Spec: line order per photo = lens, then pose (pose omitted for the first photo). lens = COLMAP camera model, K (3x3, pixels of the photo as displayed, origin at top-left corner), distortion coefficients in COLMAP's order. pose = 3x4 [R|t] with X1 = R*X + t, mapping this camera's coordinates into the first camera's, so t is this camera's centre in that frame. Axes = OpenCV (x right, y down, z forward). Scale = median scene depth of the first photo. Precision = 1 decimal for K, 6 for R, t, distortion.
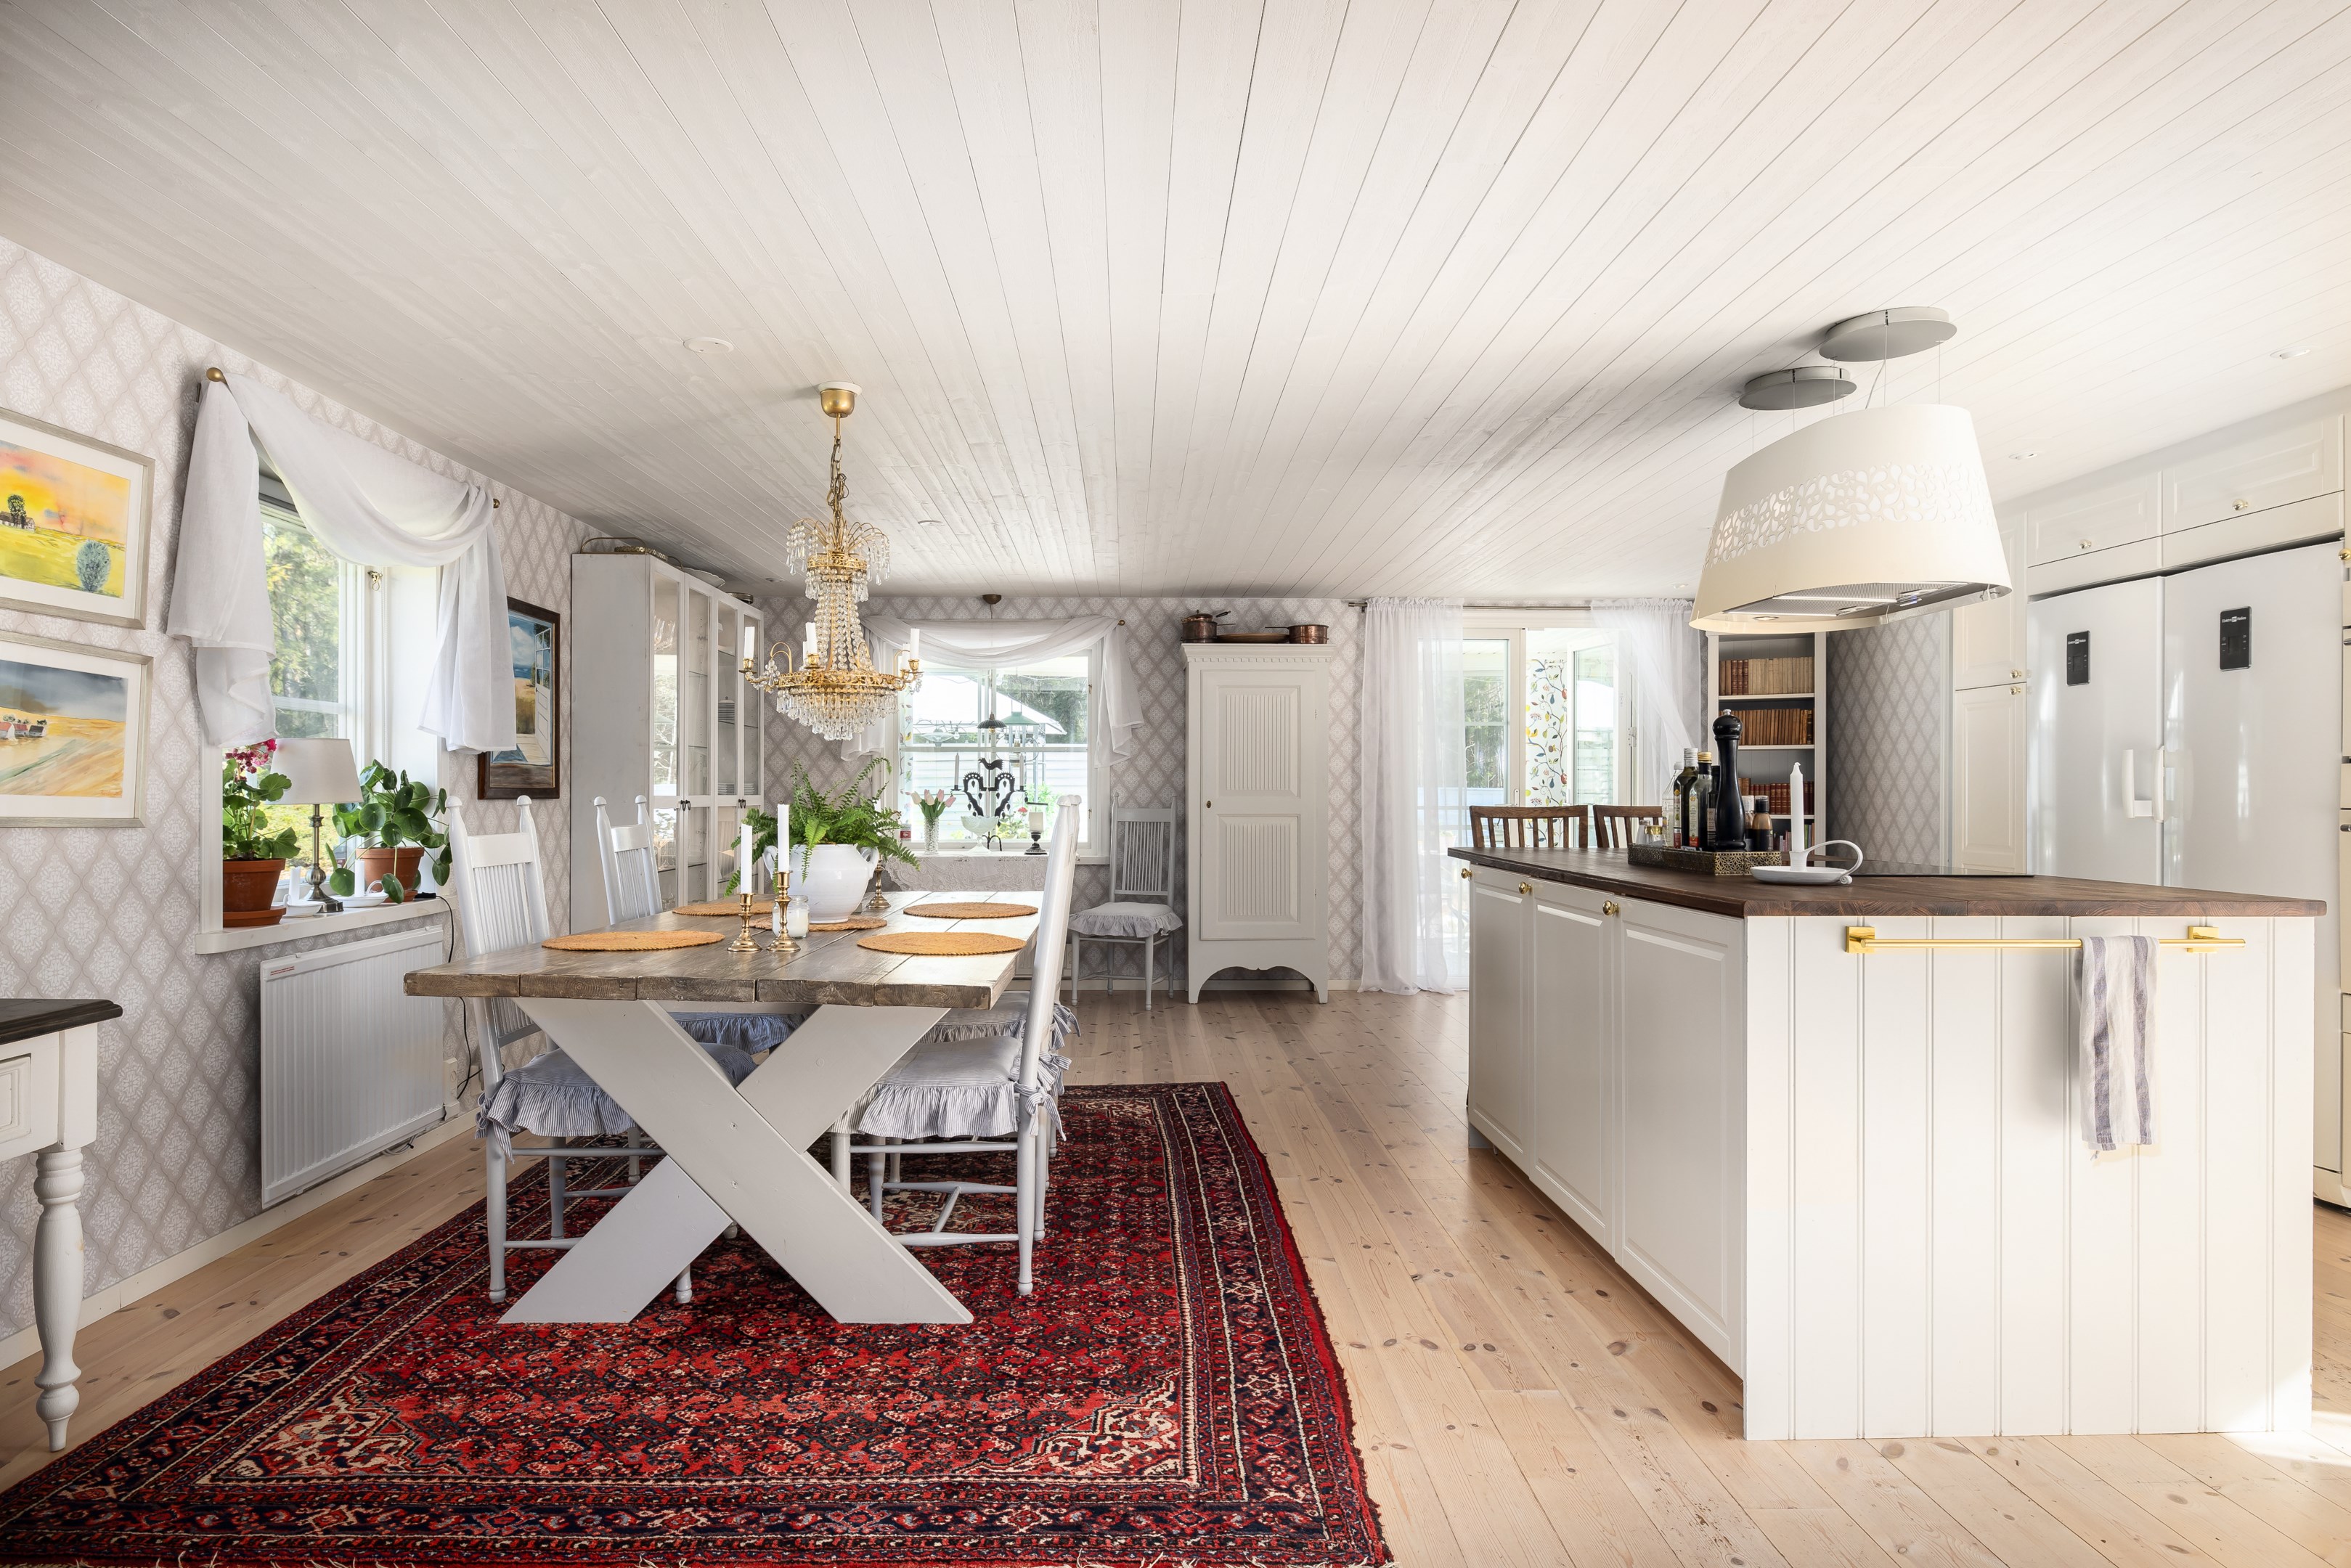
lens RADIAL K [[1328.0, 0, 1163.0], [0, 1328.0, 791.1], [0, 0, 1]] dist [0.002404, -0.002528]
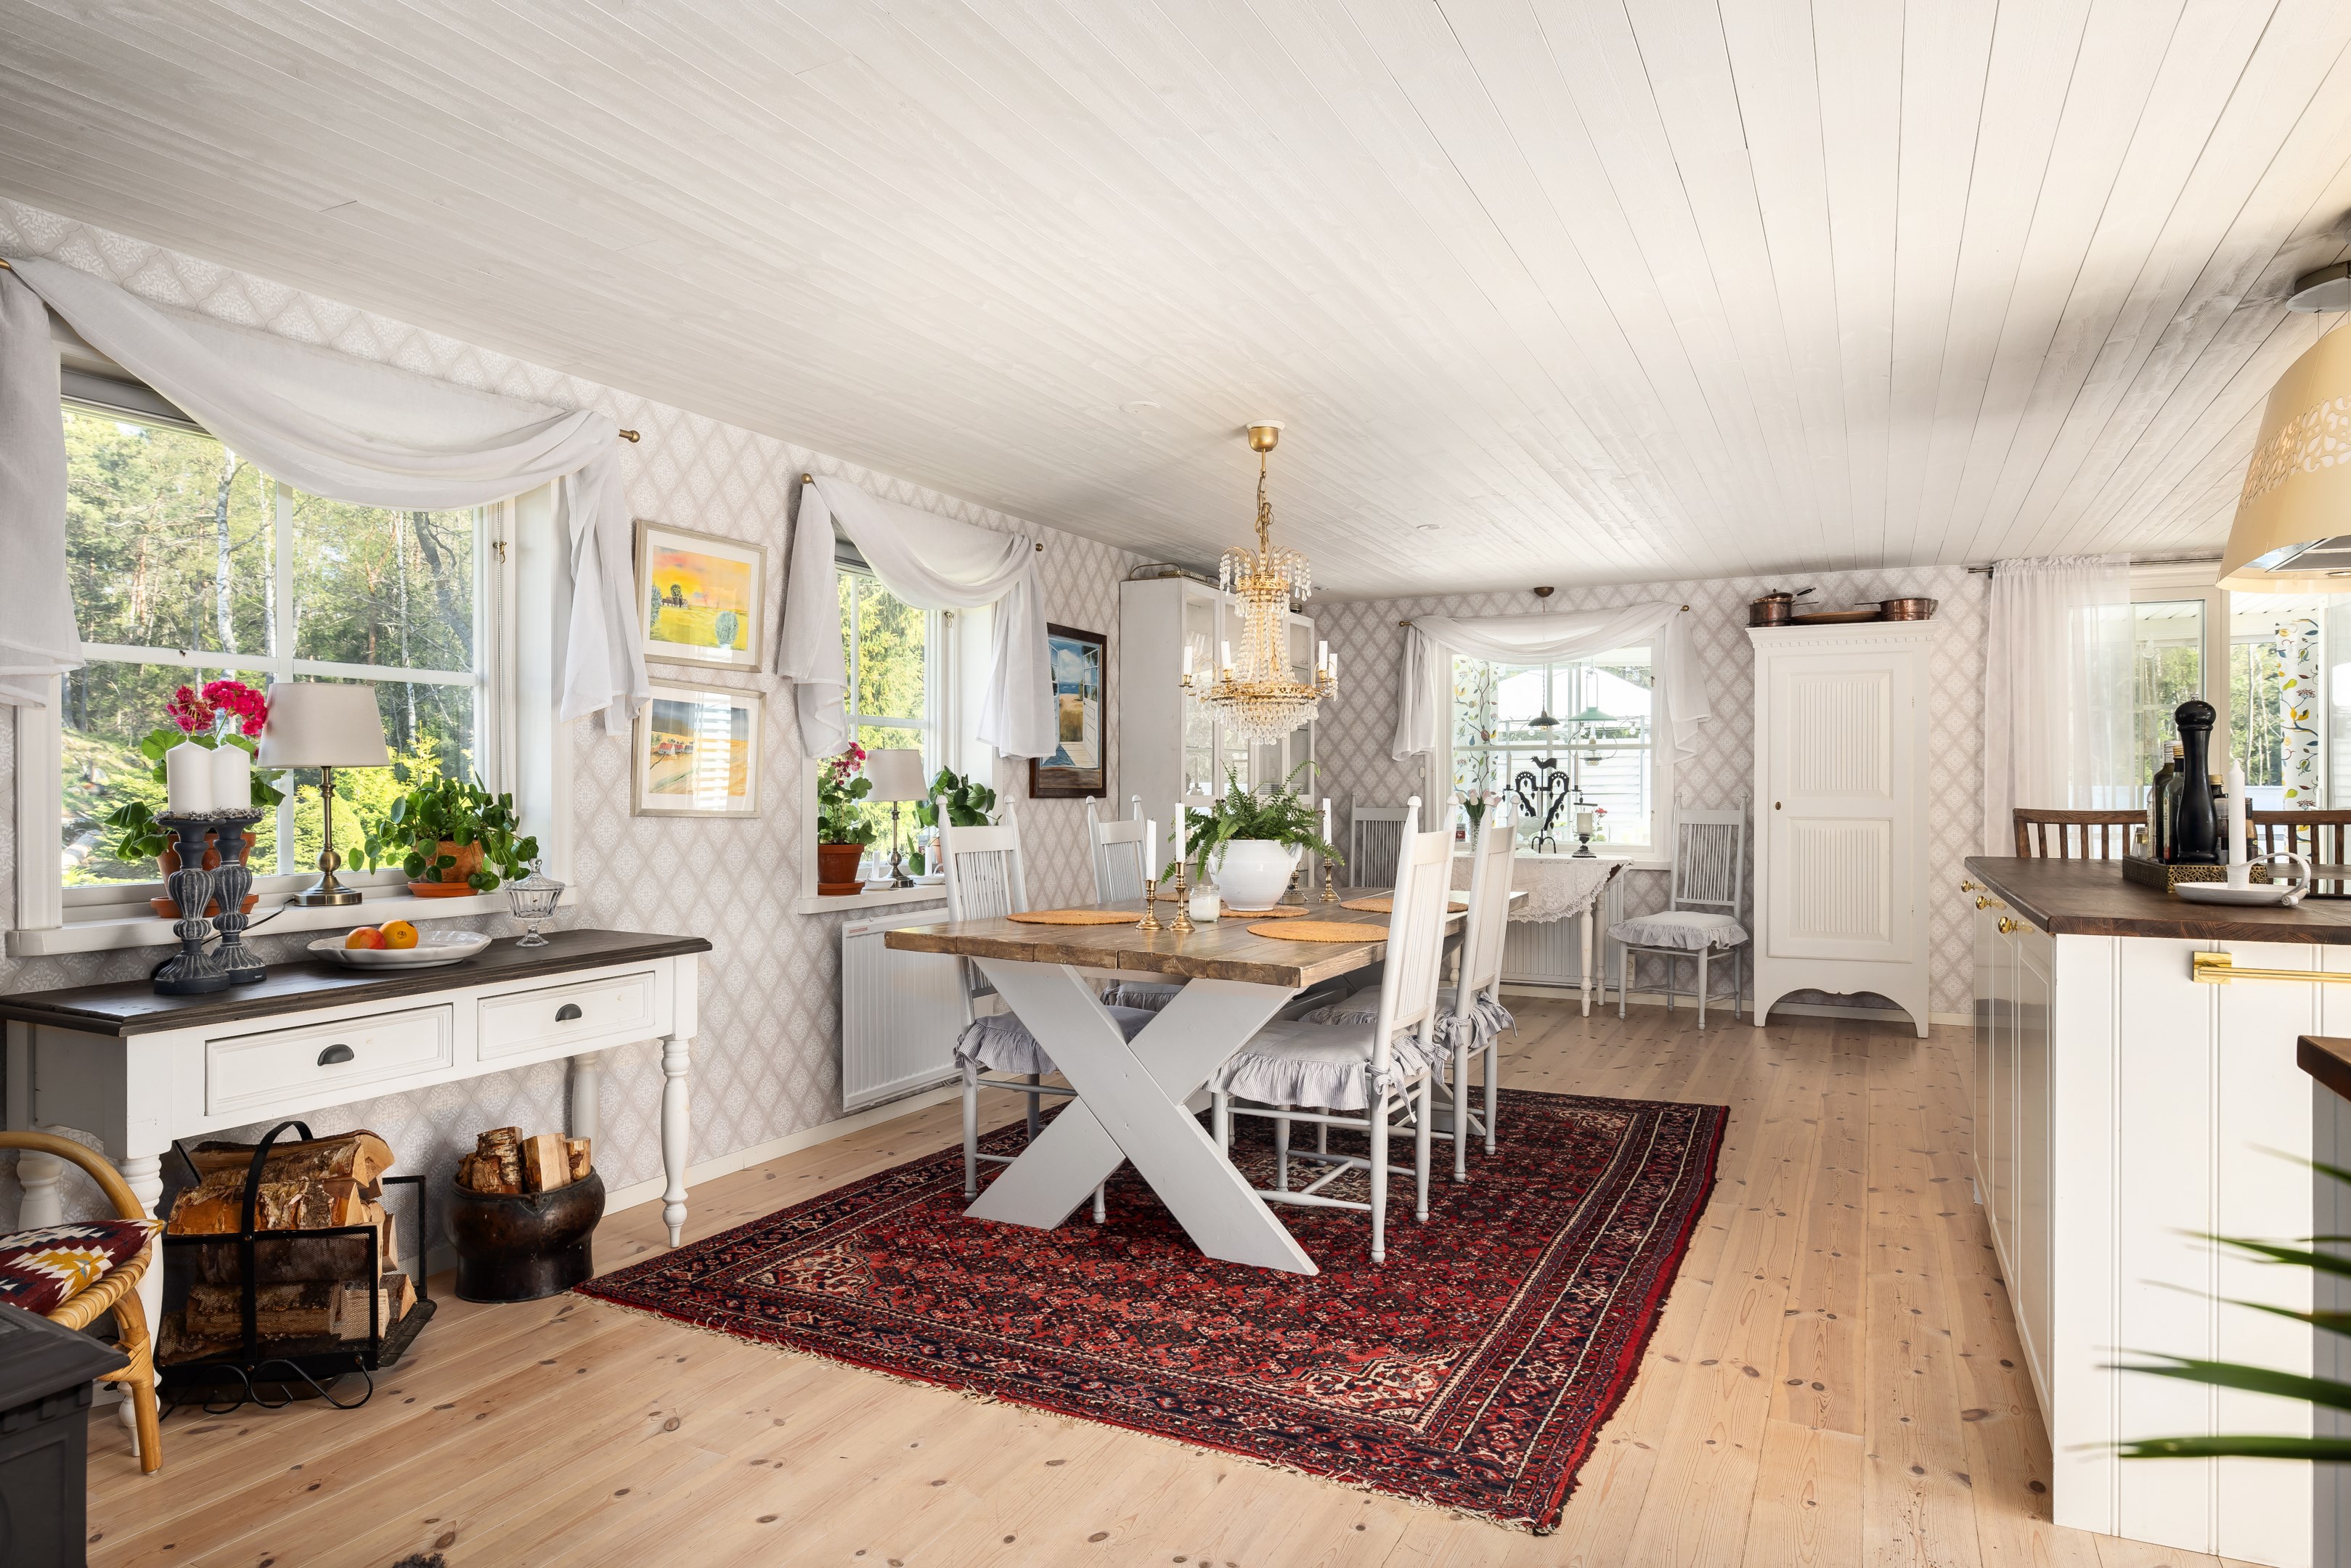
lens RADIAL K [[1419.5, 0, 1176.5], [0, 1419.5, 784.0], [0, 0, 1]] dist [-0.002431, 0.003843]
pose [[0.885242, -0.001911, -0.465127, 0.273091], [-0.000136, 0.999990, -0.004368, -0.001096], [0.465131, 0.003930, 0.885233, -0.084979]]
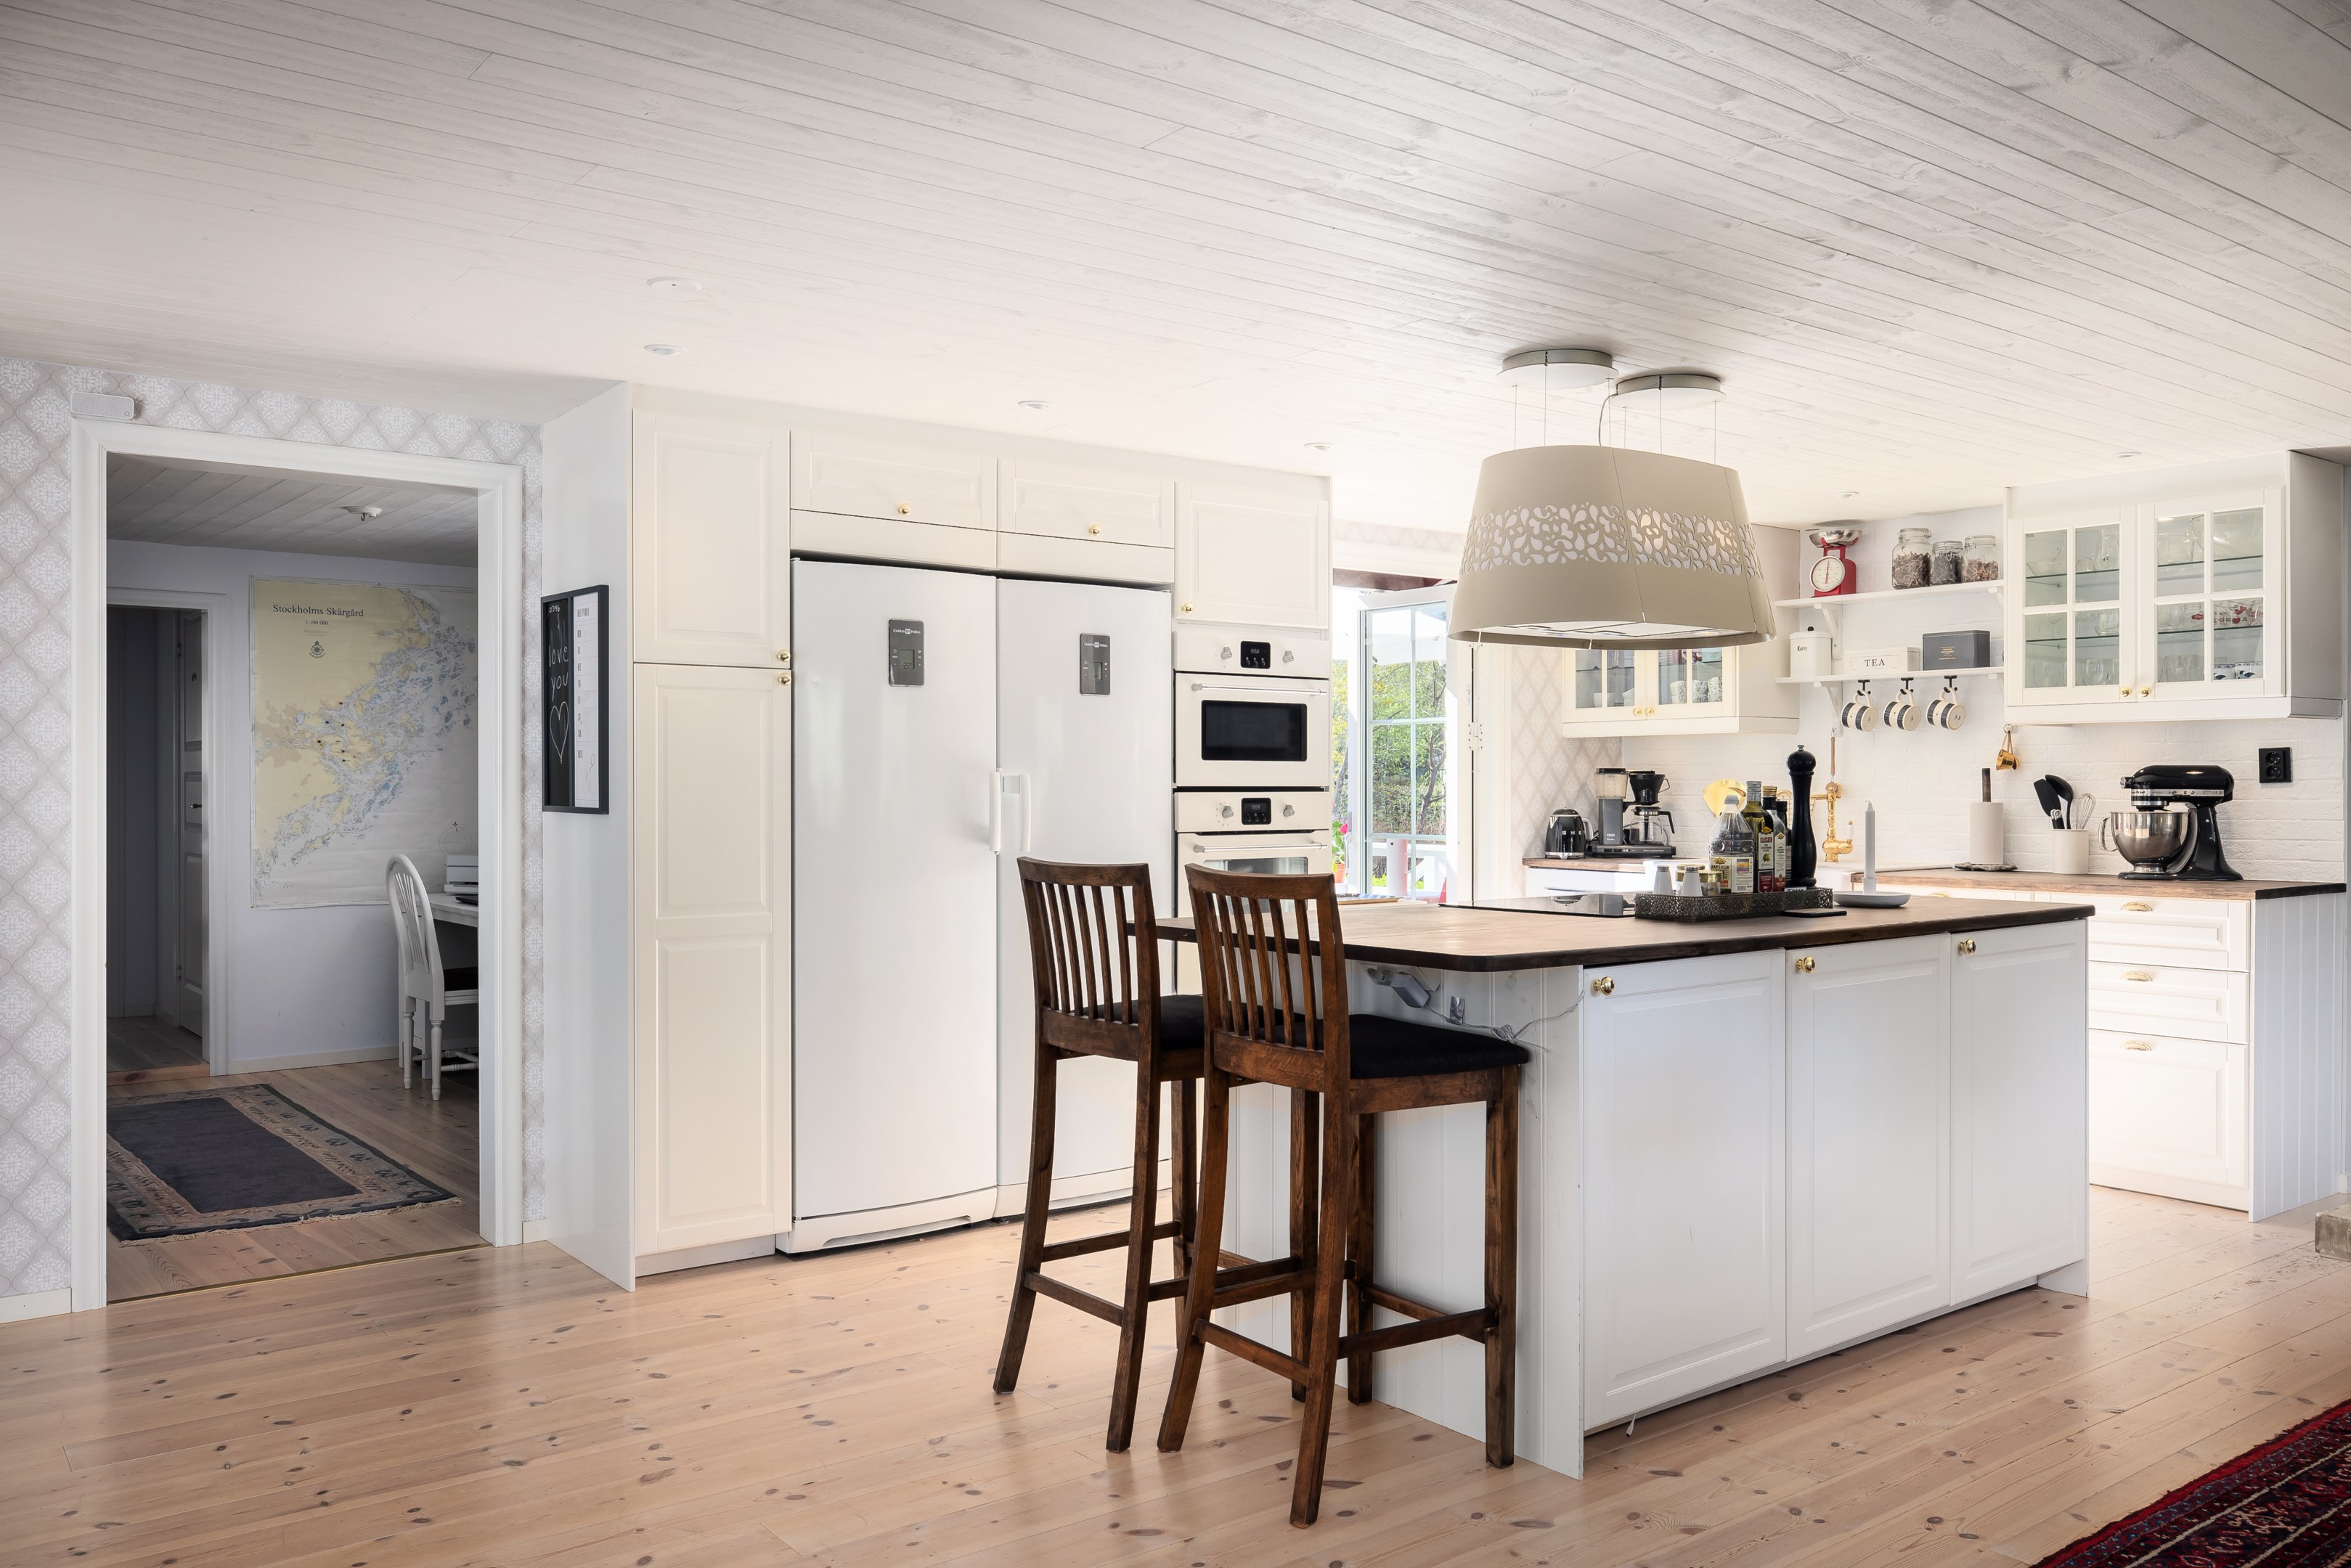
lens RADIAL K [[1766.1, 0, 1169.7], [0, 1766.1, 790.7], [0, 0, 1]] dist [-0.016659, 0.006032]
pose [[-0.583497, -0.002714, 0.812111, -0.361596], [-0.001471, 0.999996, 0.002285, -0.028160], [-0.812114, 0.000139, -0.583499, 2.133231]]
